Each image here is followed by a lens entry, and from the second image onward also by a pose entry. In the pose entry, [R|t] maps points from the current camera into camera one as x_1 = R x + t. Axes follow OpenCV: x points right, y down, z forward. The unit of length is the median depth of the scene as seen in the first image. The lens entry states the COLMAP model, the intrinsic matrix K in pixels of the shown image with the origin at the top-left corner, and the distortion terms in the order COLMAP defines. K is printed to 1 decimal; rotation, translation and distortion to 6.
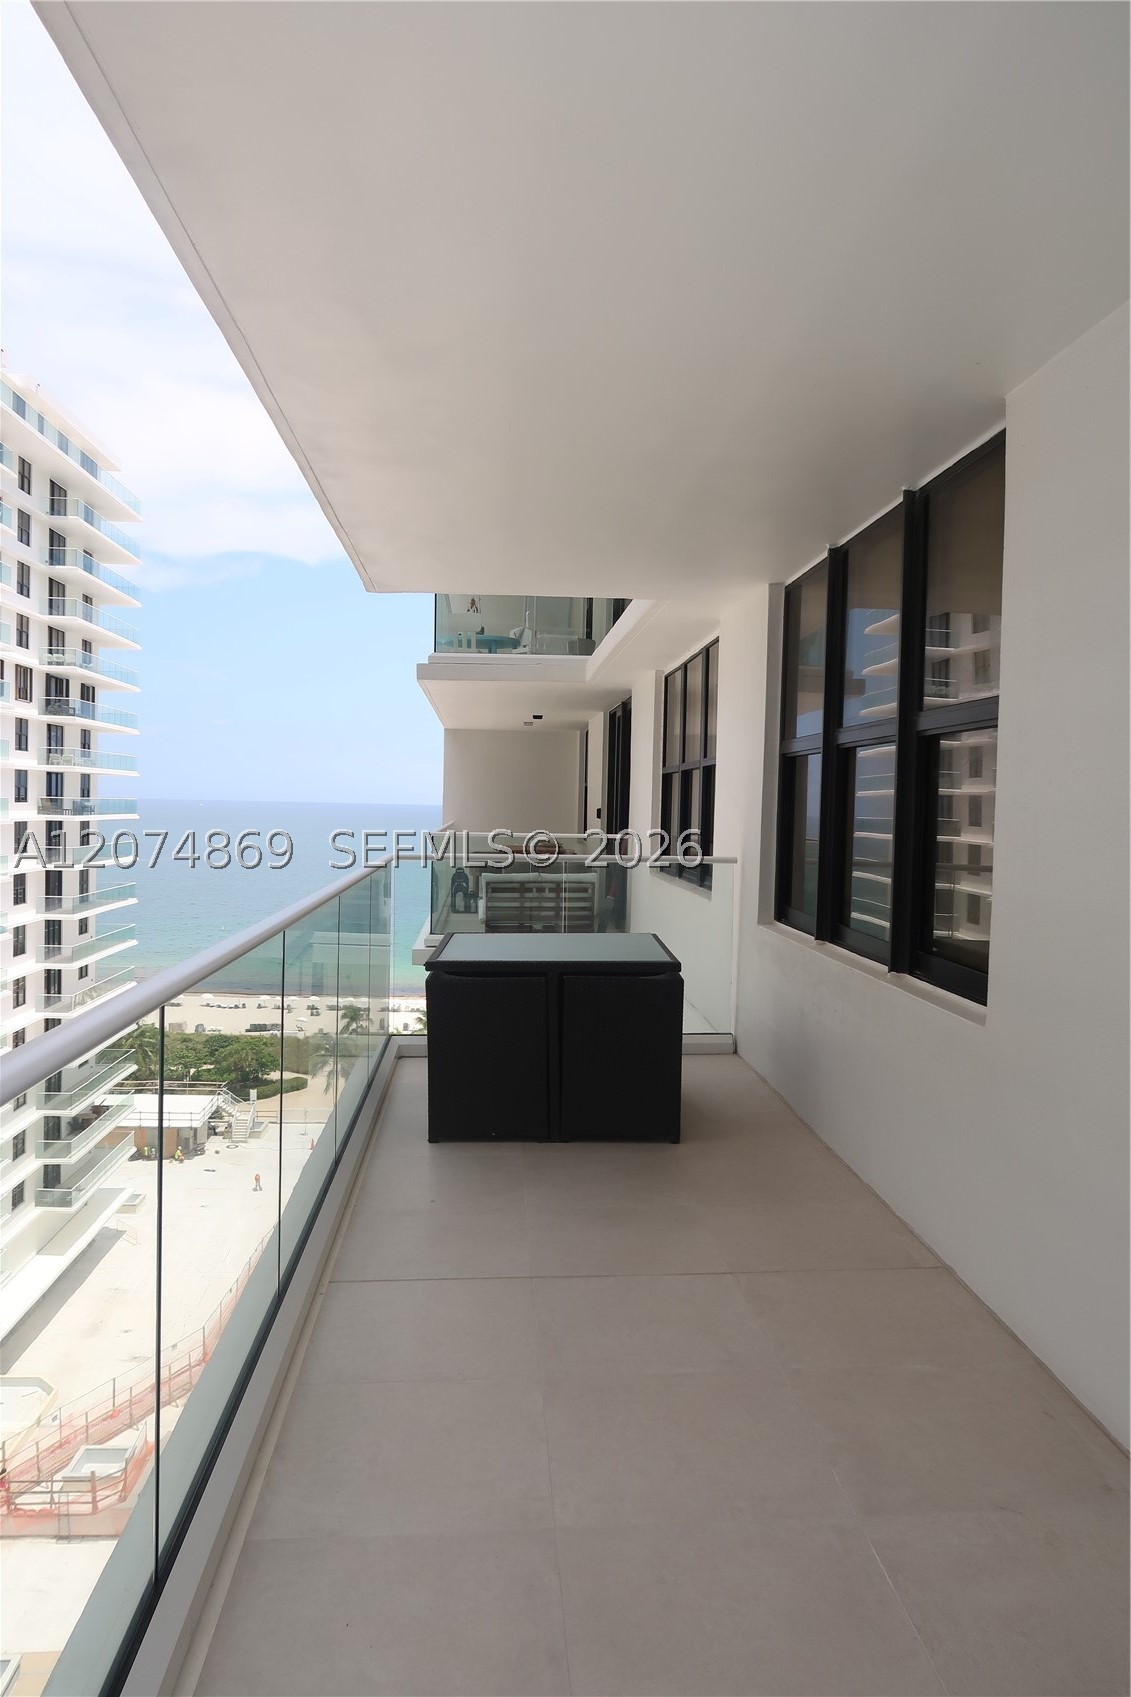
lens RADIAL K [[1153.4, 0, 574.5], [0, 1153.4, 840.1], [0, 0, 1]] dist [-0.009445, -0.002616]
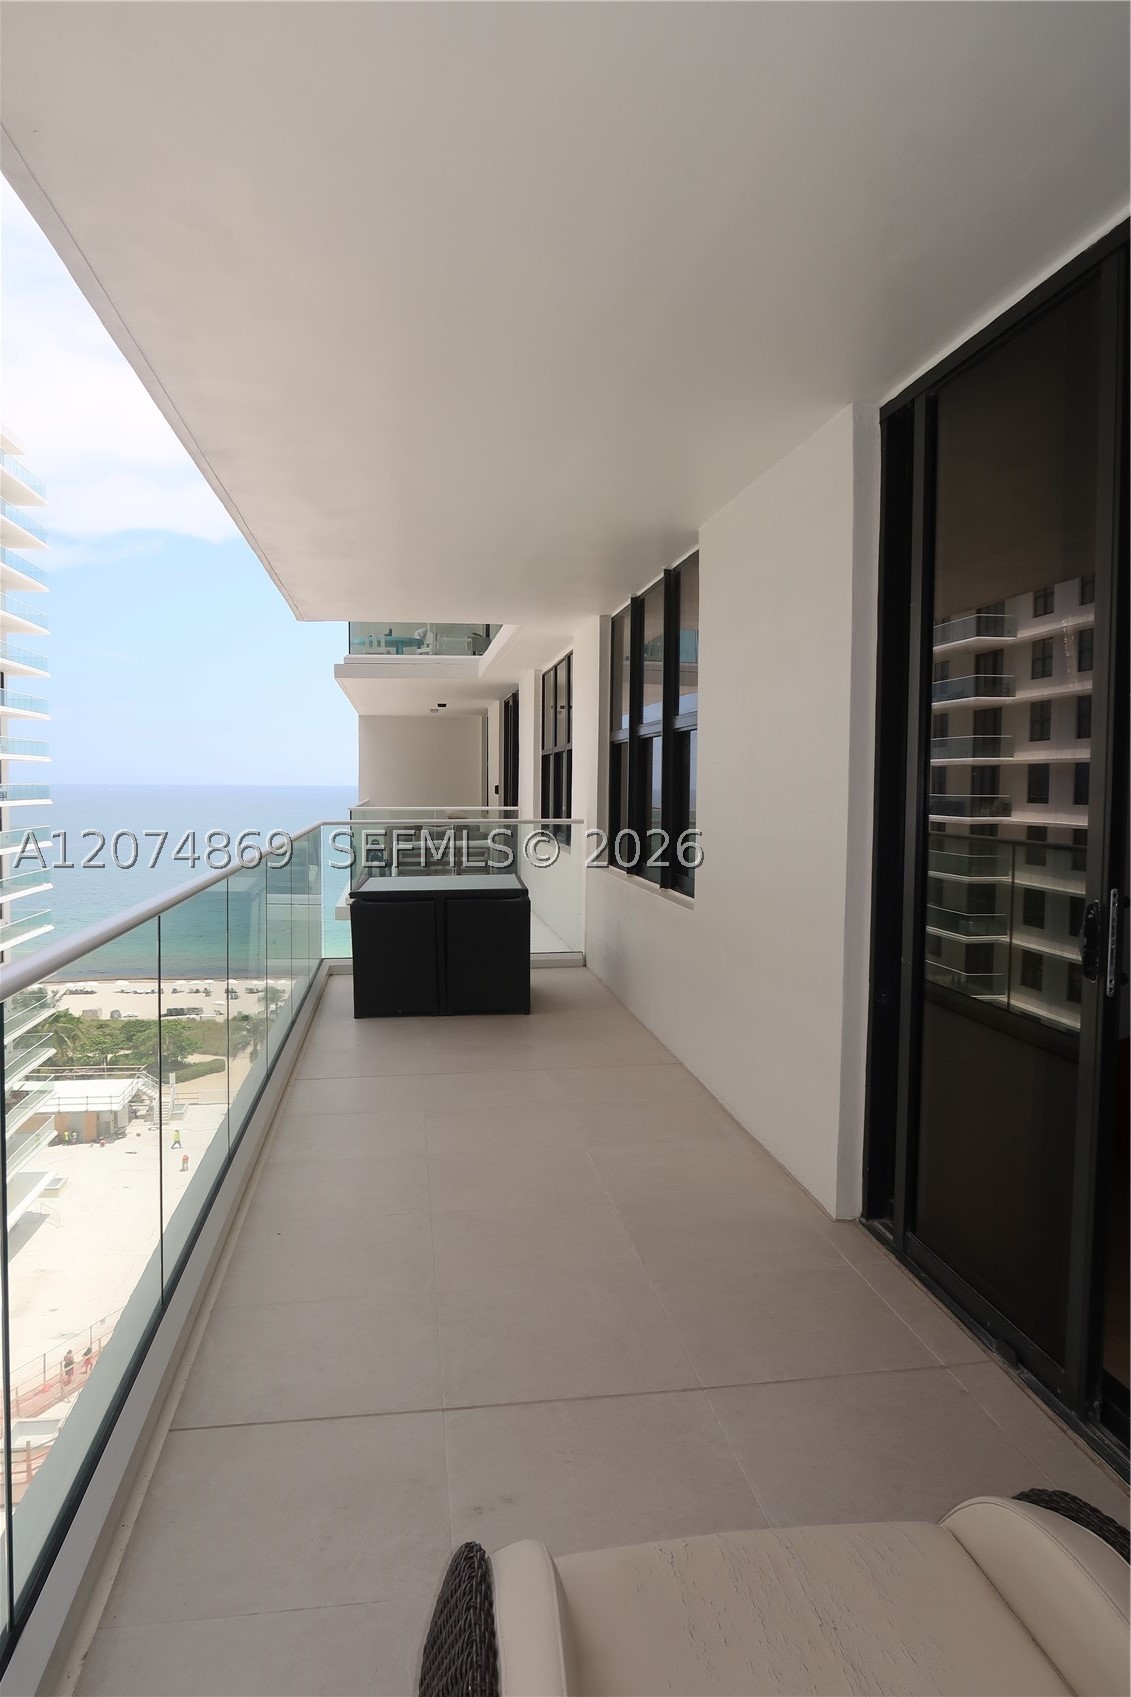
lens RADIAL K [[1153.4, 0, 574.5], [0, 1153.4, 840.1], [0, 0, 1]] dist [-0.009445, -0.002616]
pose [[0.997317, -0.018544, 0.070813, 0.016147], [0.017203, 0.999662, 0.019500, 0.005807], [-0.071151, -0.018229, 0.997299, -0.147100]]
